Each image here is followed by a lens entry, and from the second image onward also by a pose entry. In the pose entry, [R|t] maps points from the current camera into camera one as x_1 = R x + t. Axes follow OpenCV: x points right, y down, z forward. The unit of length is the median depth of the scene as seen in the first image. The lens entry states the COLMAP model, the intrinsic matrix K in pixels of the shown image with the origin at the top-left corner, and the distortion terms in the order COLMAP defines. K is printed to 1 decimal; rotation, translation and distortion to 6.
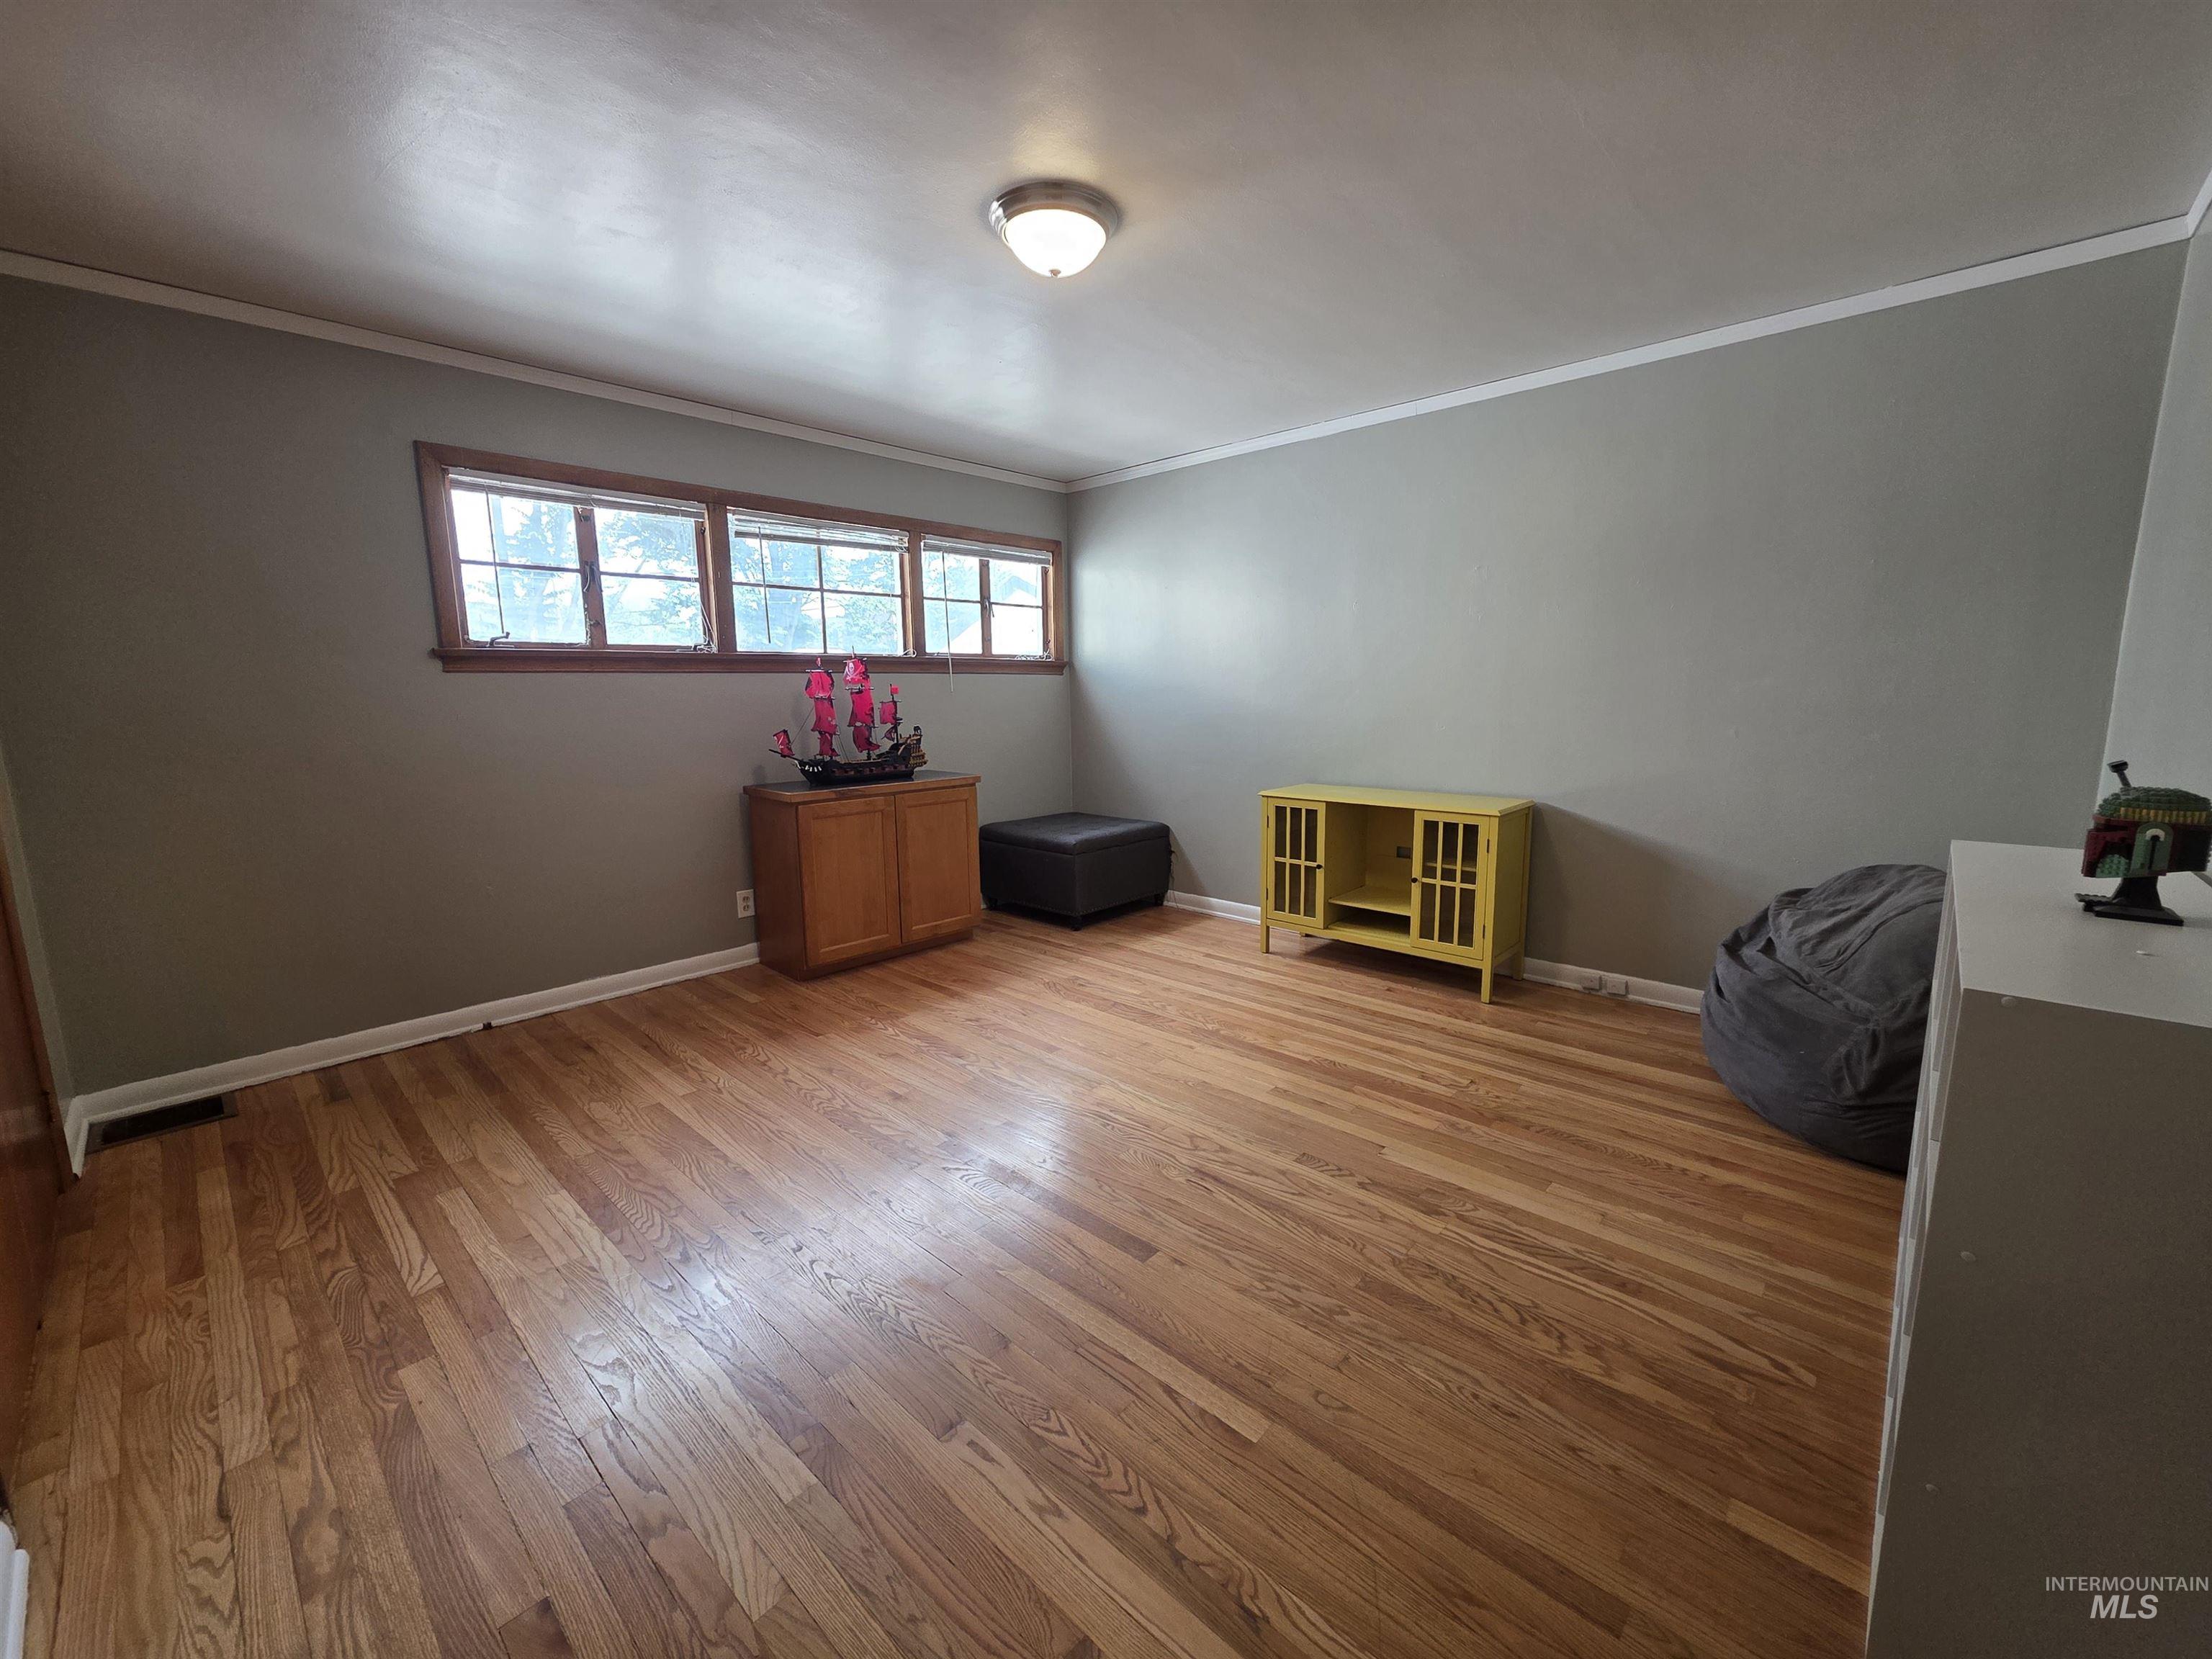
lens RADIAL K [[879.2, 0, 1121.3], [0, 879.2, 826.0], [0, 0, 1]] dist [0.003614, -0.001196]
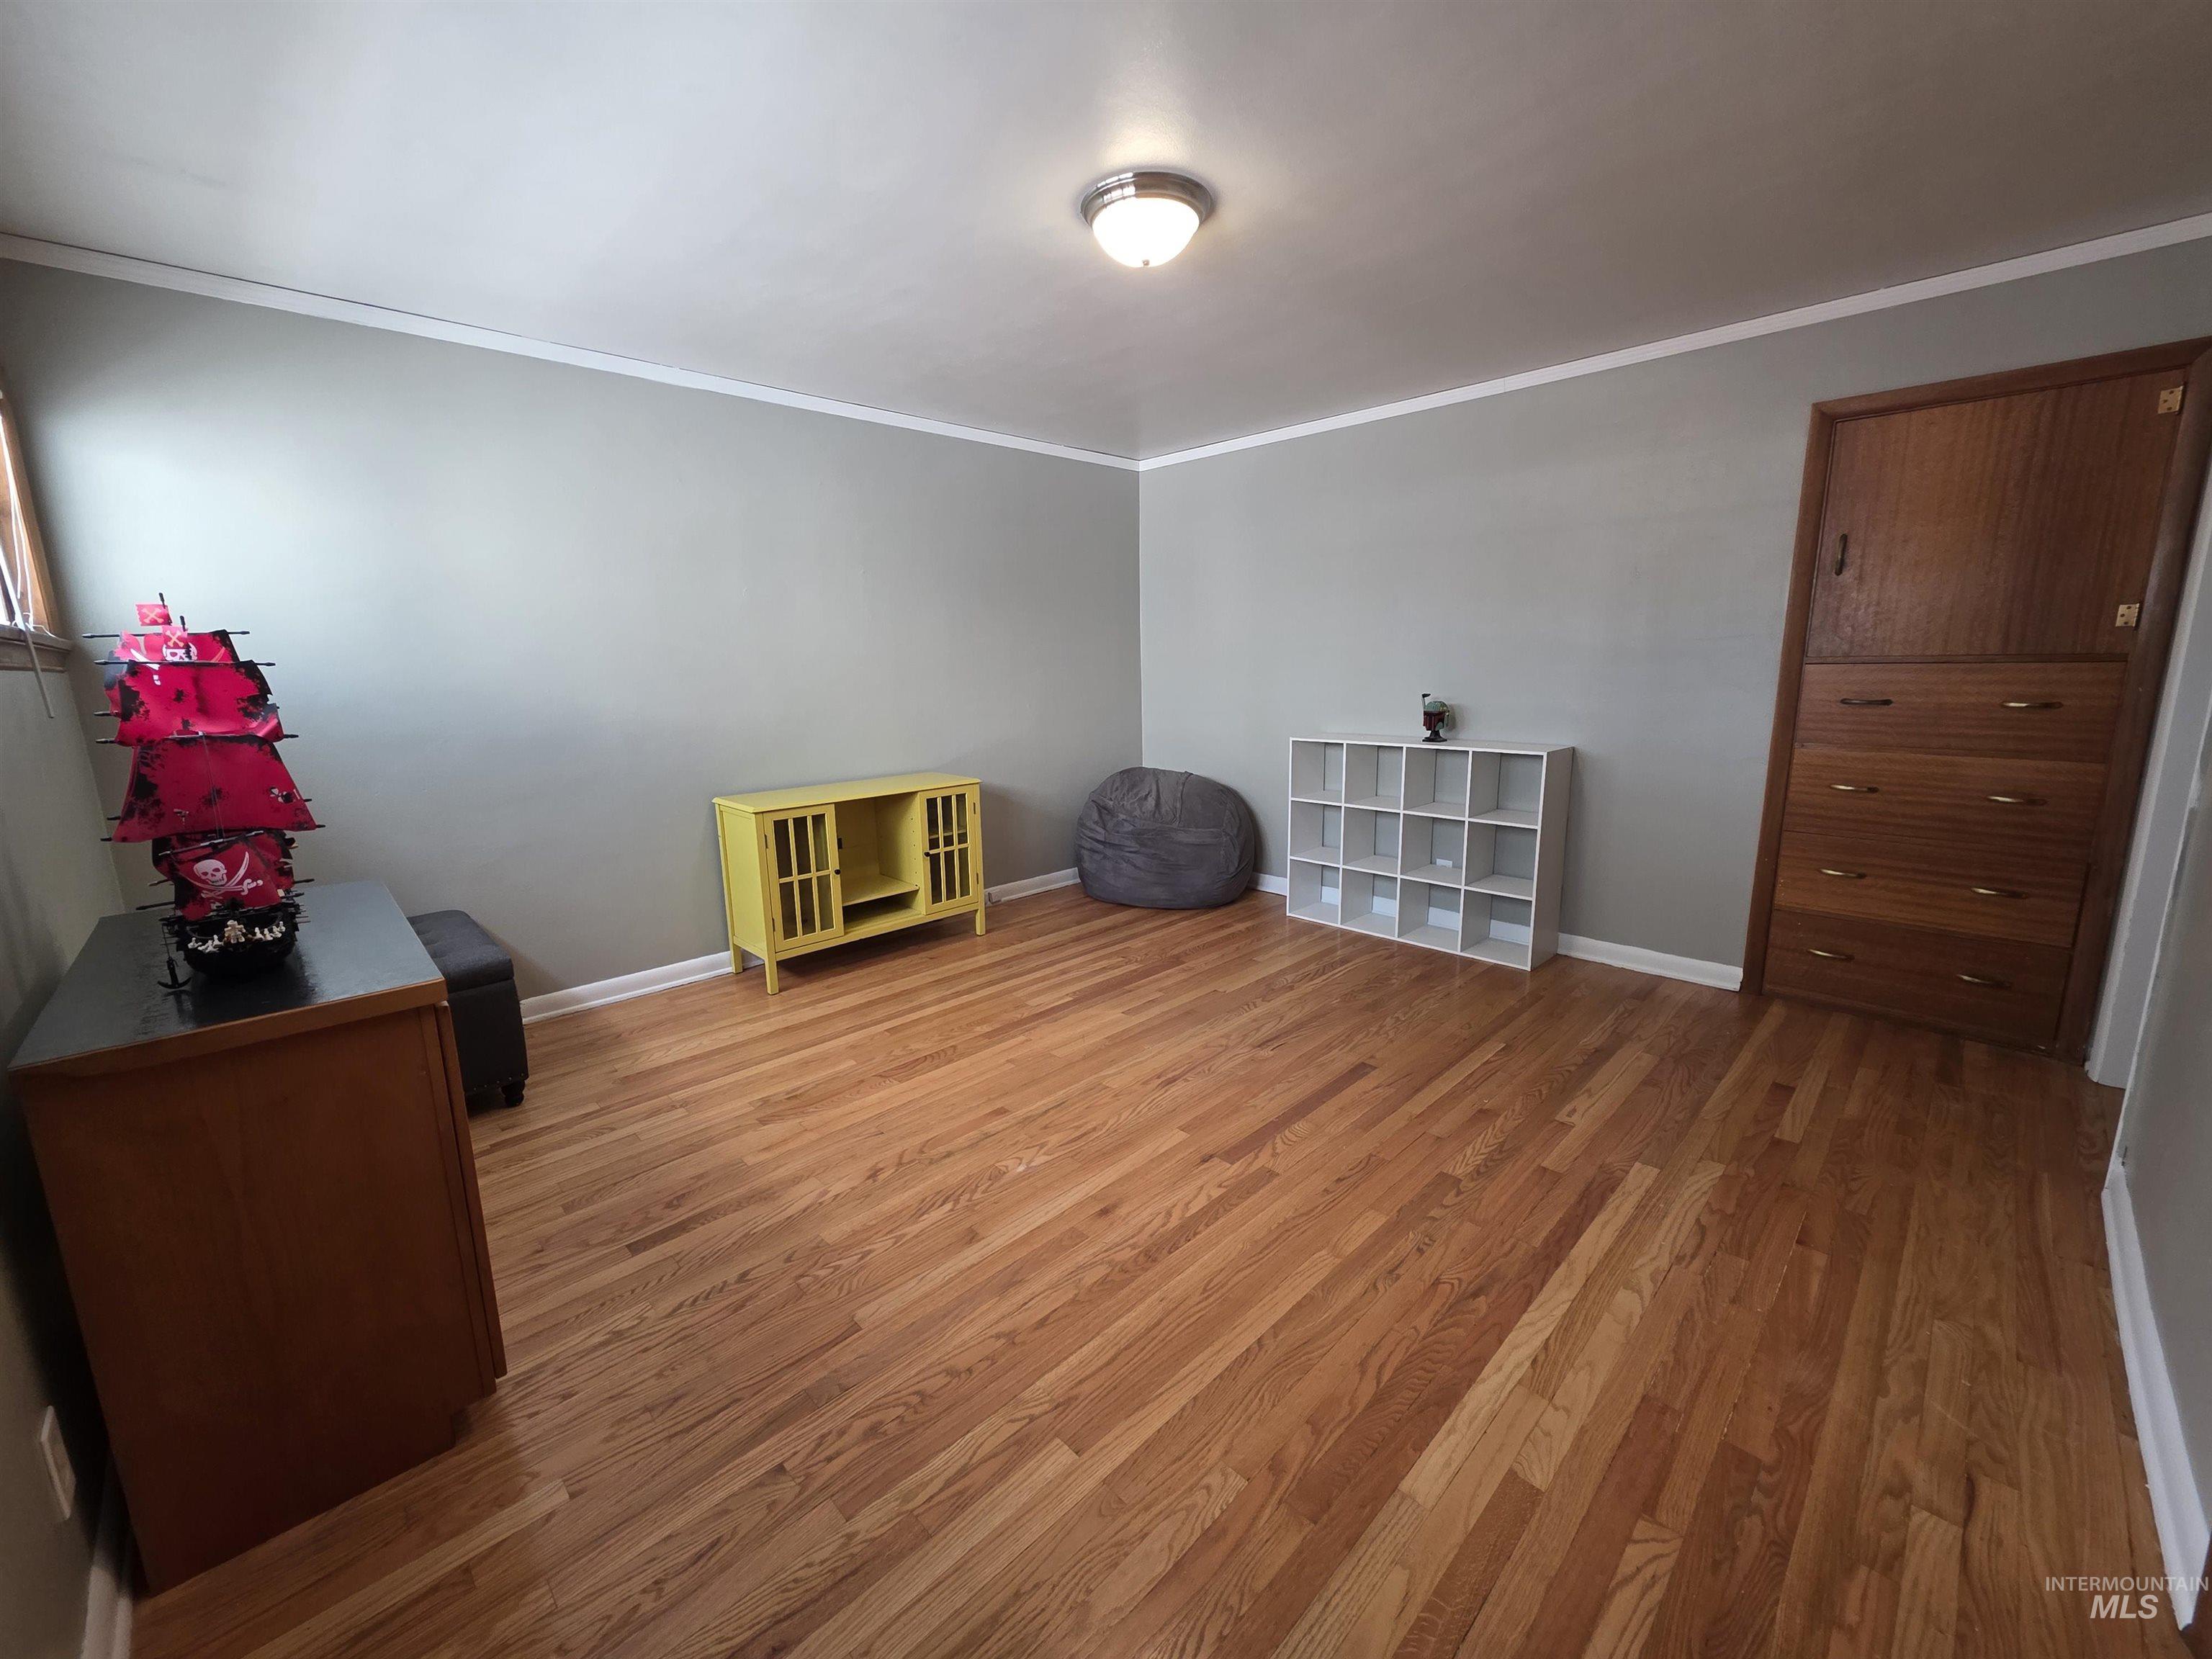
lens RADIAL K [[879.2, 0, 1119.3], [0, 879.2, 824.3], [0, 0, 1]] dist [0.003614, -0.001196]
pose [[0.051409, -0.175307, 0.983171, -0.811608], [0.175529, 0.970733, 0.163911, -0.125500], [-0.983131, 0.164149, 0.080676, 0.737179]]
